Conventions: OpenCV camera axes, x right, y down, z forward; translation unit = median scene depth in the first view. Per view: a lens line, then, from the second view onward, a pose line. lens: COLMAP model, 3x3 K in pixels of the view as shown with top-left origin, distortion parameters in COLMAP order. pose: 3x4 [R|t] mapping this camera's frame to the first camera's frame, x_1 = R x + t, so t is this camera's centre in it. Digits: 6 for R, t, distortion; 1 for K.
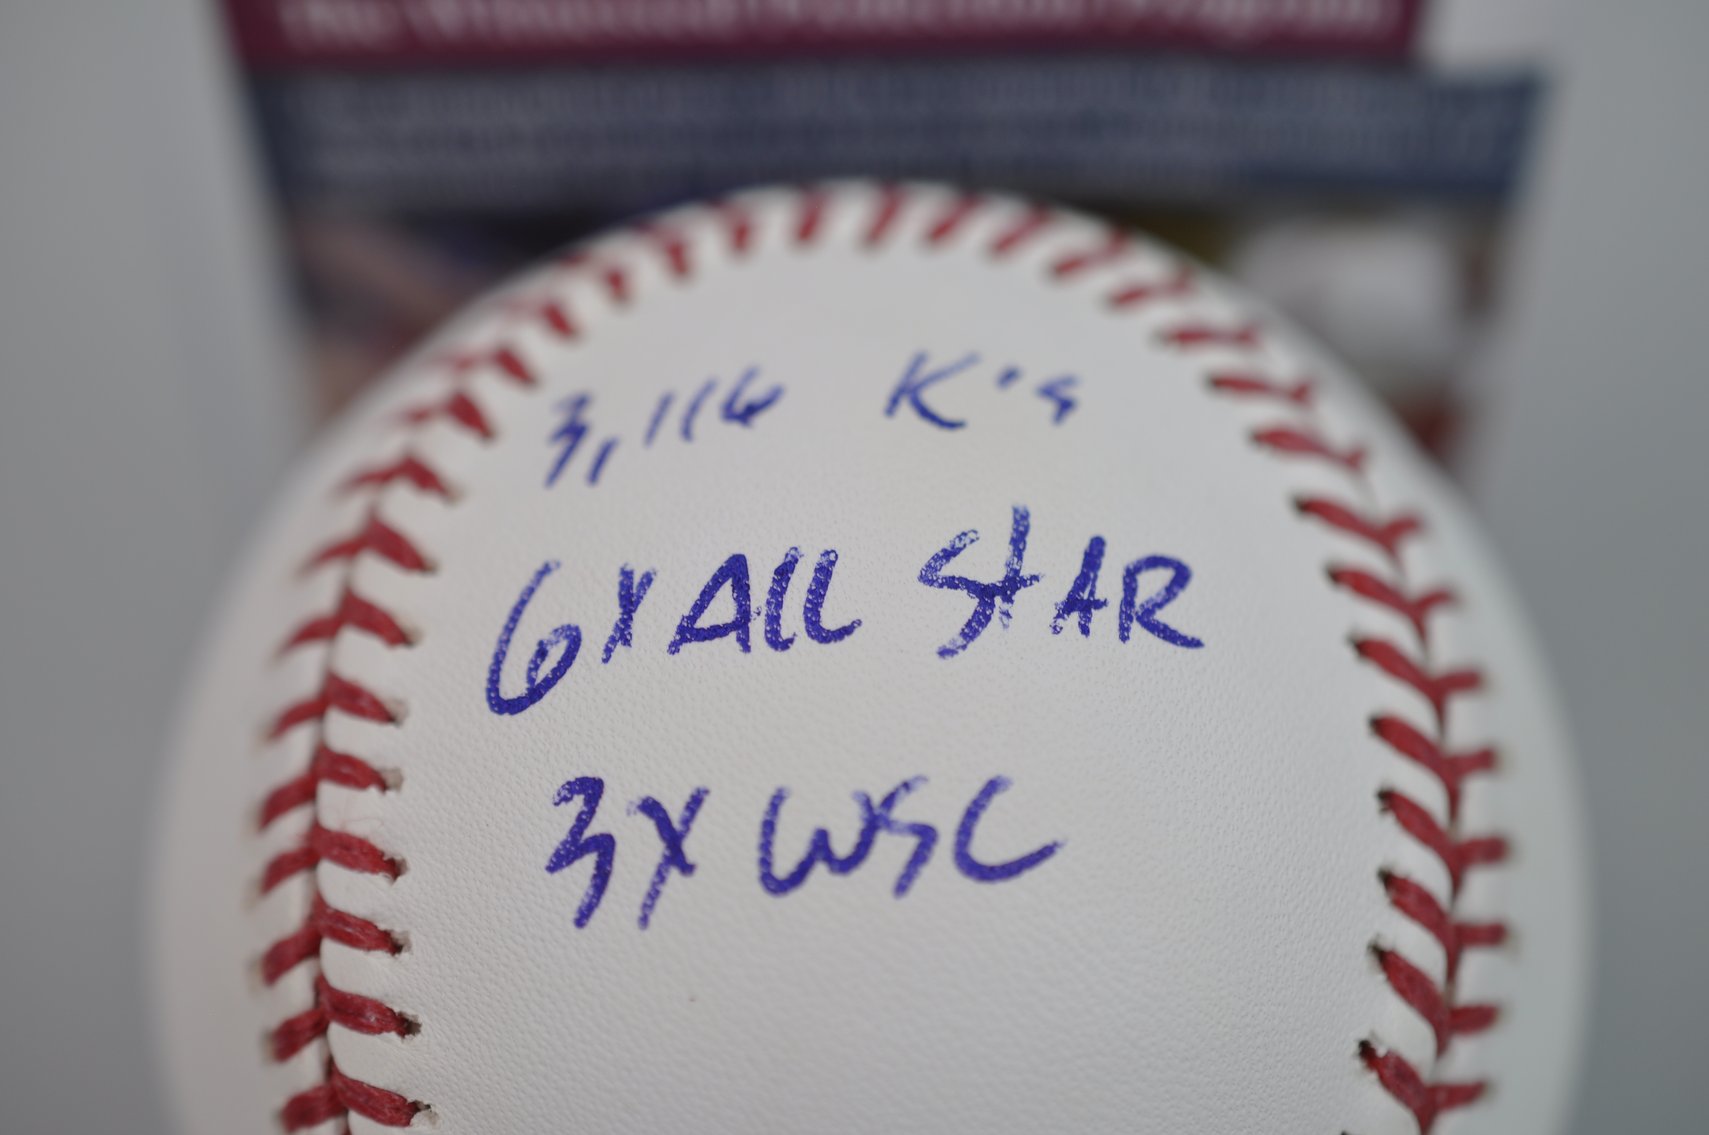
lens RADIAL K [[3008.4, 0, 854.5], [0, 3008.4, 567.5], [0, 0, 1]] dist [0.151298, 0.062534]
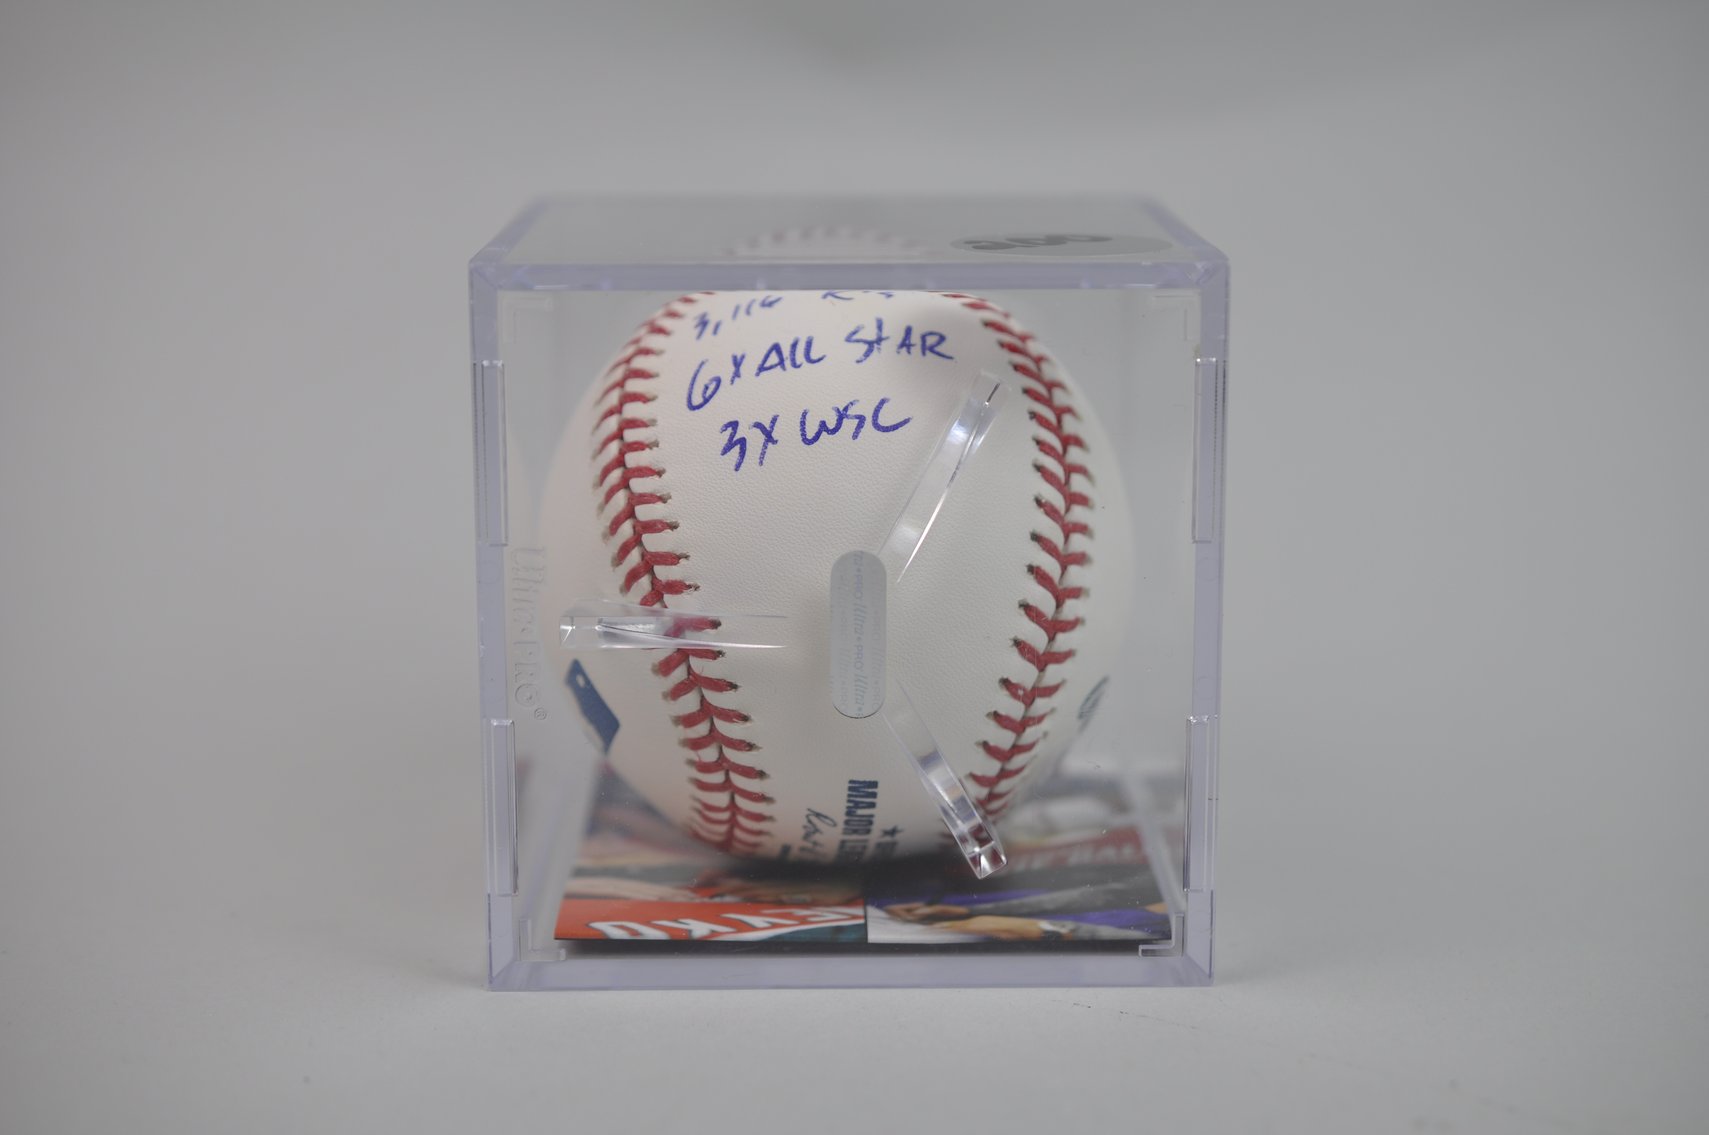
lens RADIAL K [[3008.4, 0, 854.5], [0, 3008.4, 567.5], [0, 0, 1]] dist [0.151298, 0.062534]
pose [[0.989215, -0.116104, 0.089293, -0.231595], [0.136606, 0.951261, -0.276481, 0.933073], [-0.052840, 0.285697, 0.956862, -1.495963]]
